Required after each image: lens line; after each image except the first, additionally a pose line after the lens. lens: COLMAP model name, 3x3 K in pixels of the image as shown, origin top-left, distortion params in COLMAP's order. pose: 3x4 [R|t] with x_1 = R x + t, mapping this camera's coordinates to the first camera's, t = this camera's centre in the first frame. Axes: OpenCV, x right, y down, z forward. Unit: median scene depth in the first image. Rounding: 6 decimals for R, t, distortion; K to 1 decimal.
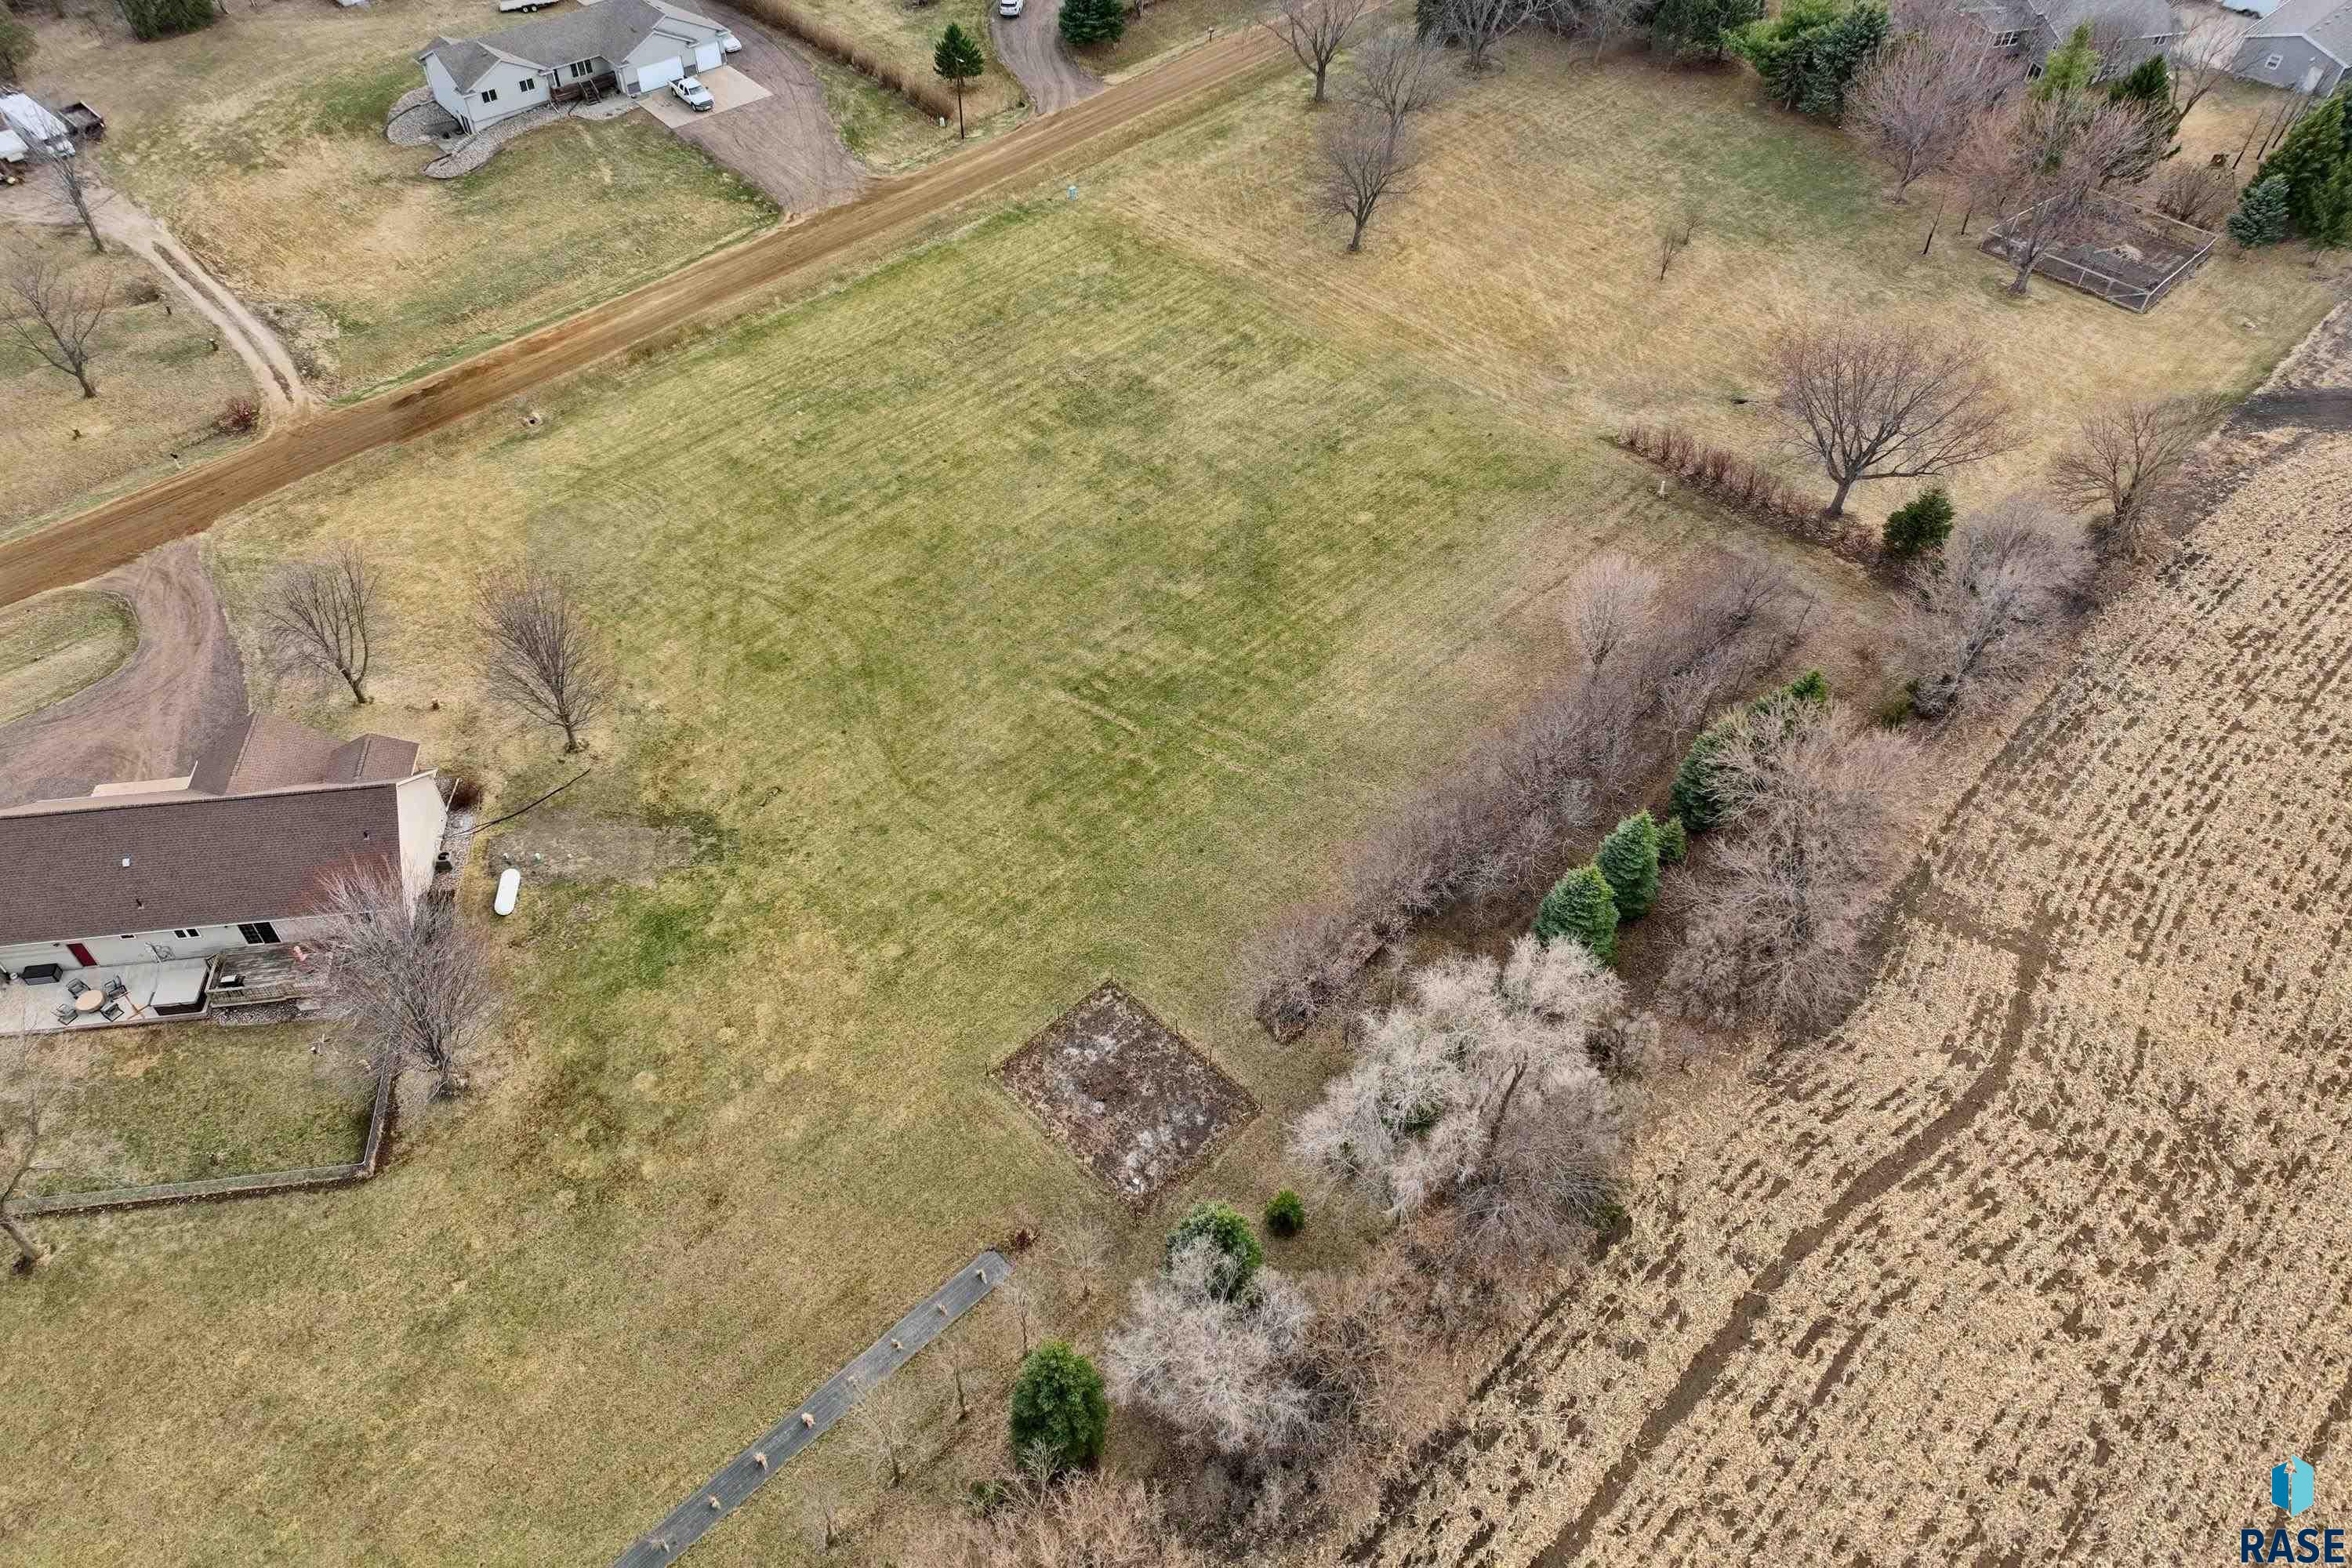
lens RADIAL K [[1663.5, 0, 1165.4], [0, 1663.5, 735.0], [0, 0, 1]] dist [0.010992, 0.005427]
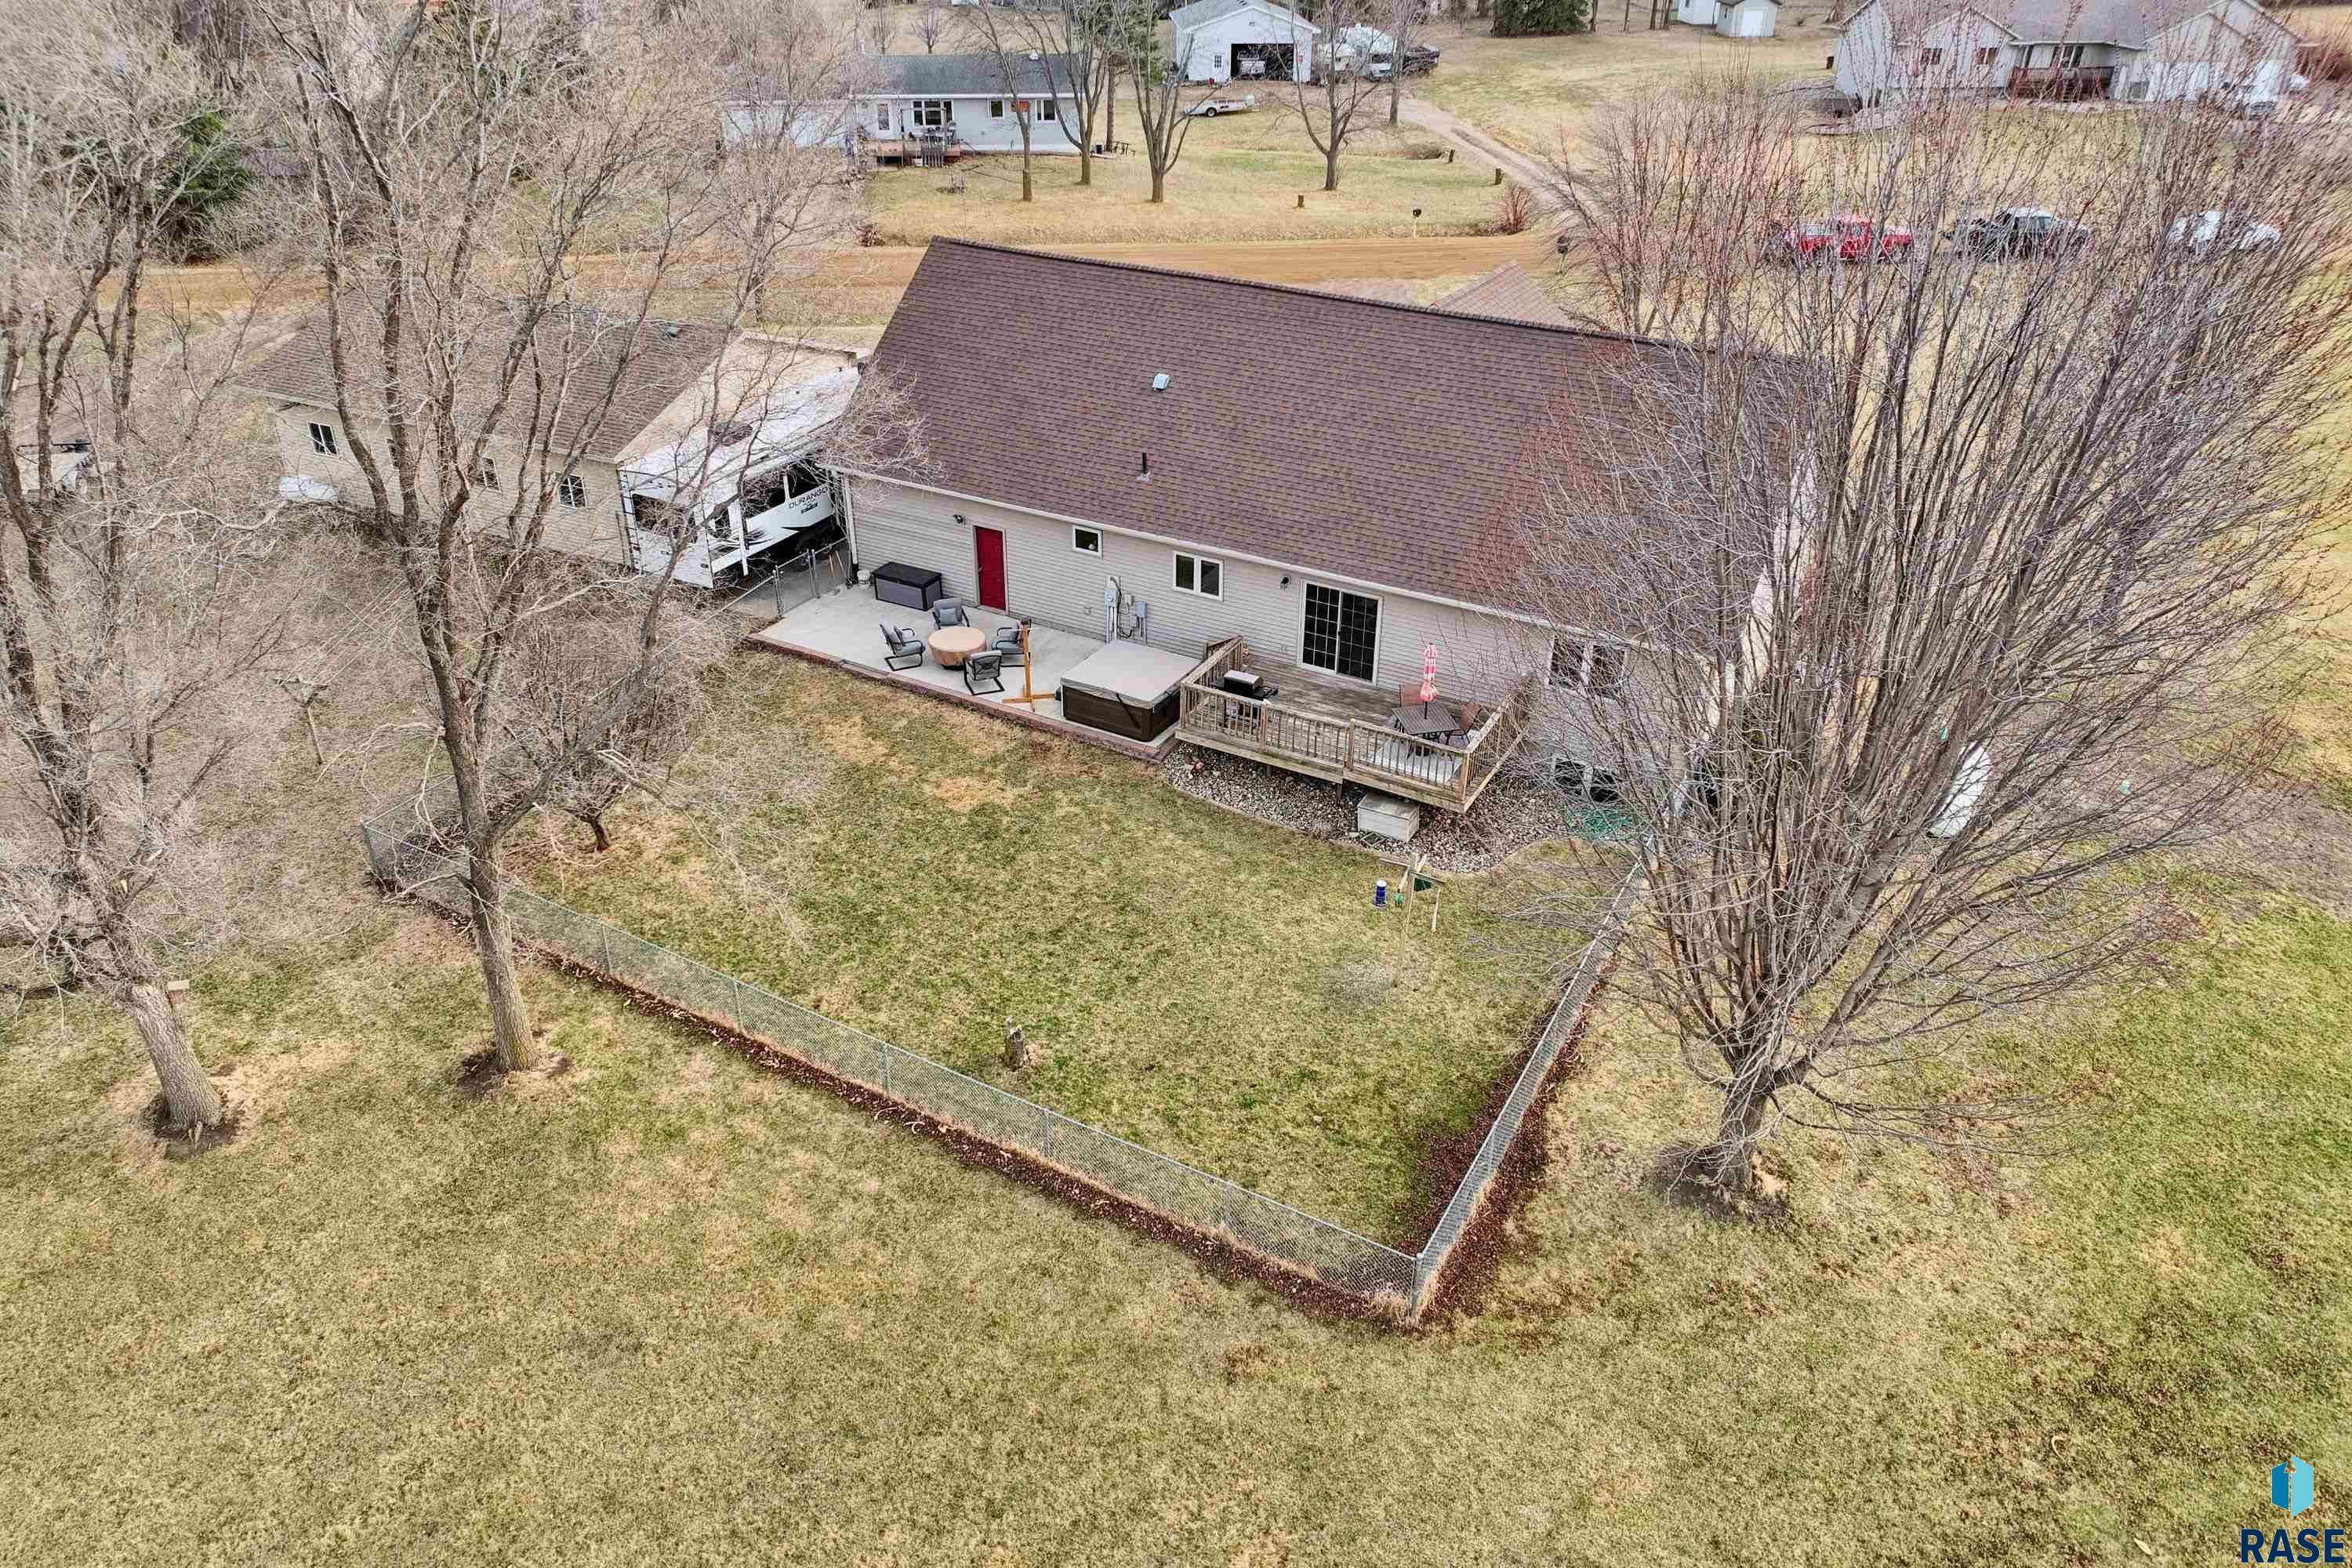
lens RADIAL K [[1663.5, 0, 1165.4], [0, 1663.5, 735.0], [0, 0, 1]] dist [0.010992, 0.005427]
pose [[0.794049, 0.283129, -0.537890, -0.301296], [-0.423834, 0.892195, -0.156052, 0.184810], [0.435720, 0.351888, 0.828446, 0.560551]]
